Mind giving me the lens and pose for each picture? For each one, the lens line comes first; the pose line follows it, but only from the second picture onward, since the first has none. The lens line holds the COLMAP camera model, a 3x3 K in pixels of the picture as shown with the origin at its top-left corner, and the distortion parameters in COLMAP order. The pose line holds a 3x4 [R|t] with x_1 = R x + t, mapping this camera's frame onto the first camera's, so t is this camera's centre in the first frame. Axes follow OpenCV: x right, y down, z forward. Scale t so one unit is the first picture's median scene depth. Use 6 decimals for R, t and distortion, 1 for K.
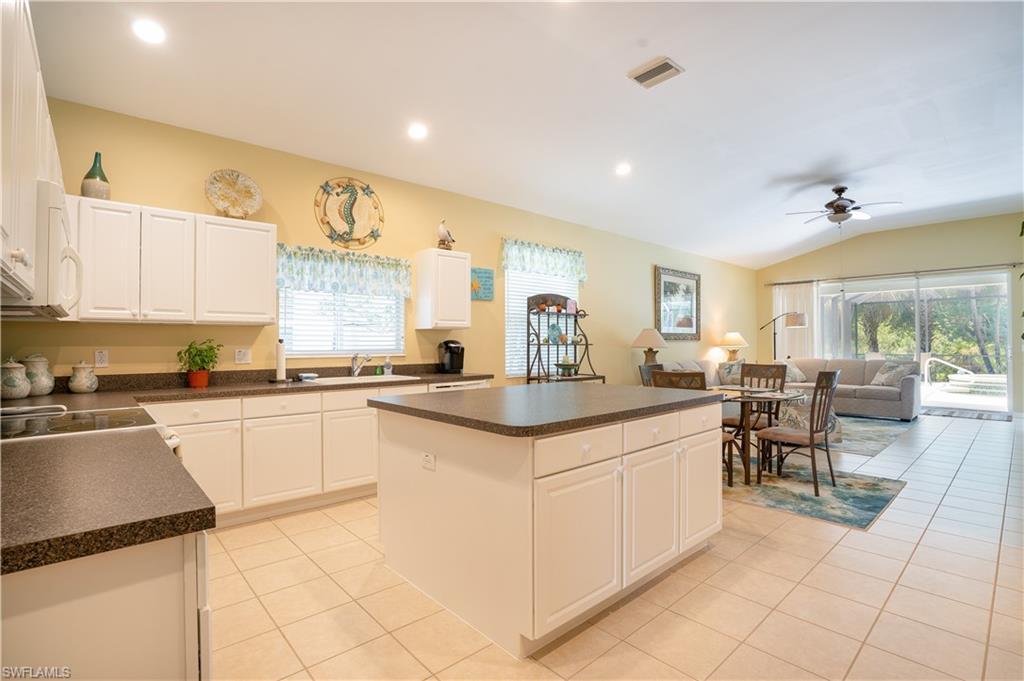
lens RADIAL K [[491.2, 0, 512.0], [0, 491.2, 340.5], [0, 0, 1]] dist [-0.002569, -0.000121]
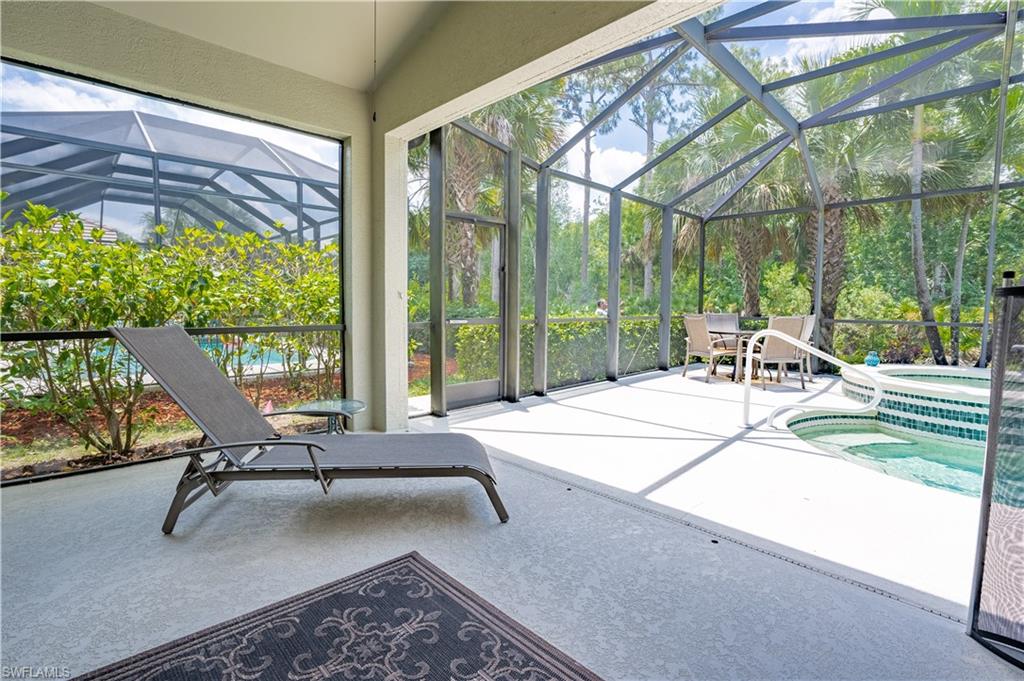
lens RADIAL K [[491.2, 0, 512.0], [0, 491.2, 340.5], [0, 0, 1]] dist [-0.002569, -0.000121]
pose [[0.998677, 0.006473, 0.051012, 0.769257], [-0.010644, 0.996582, 0.081918, 0.017068], [-0.050307, -0.082352, 0.995333, 0.777331]]
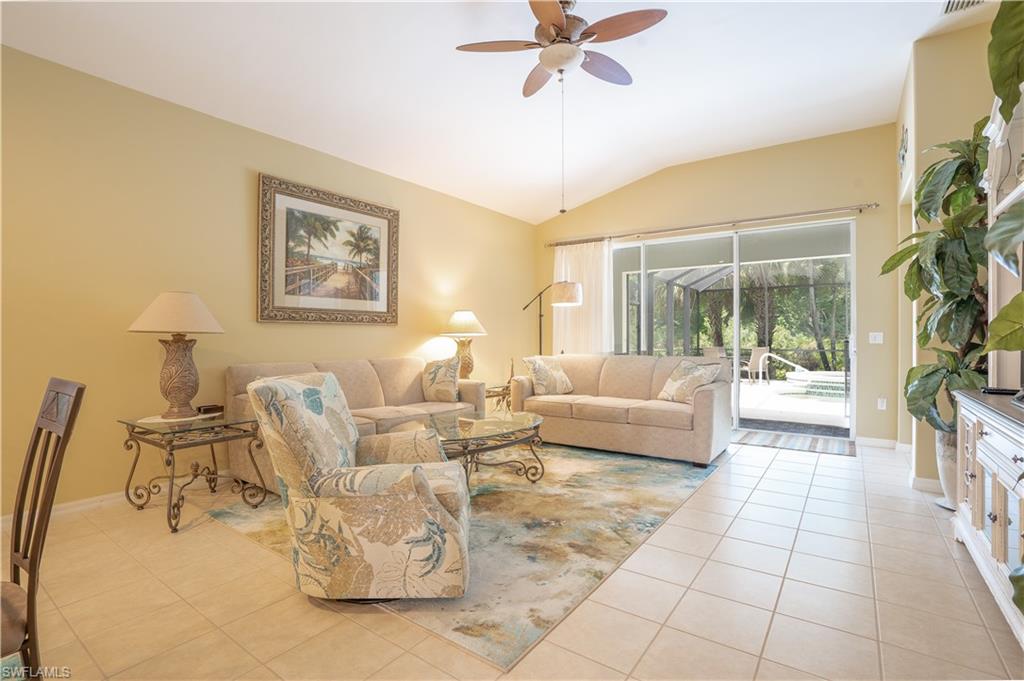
lens RADIAL K [[460.9, 0, 512.0], [0, 460.9, 340.5], [0, 0, 1]] dist [-0.052677, -0.000012]
pose [[0.986626, 0.002492, 0.162981, 0.373019], [-0.003748, 0.999966, 0.007403, 0.012589], [-0.162957, -0.007915, 0.986601, 0.385653]]
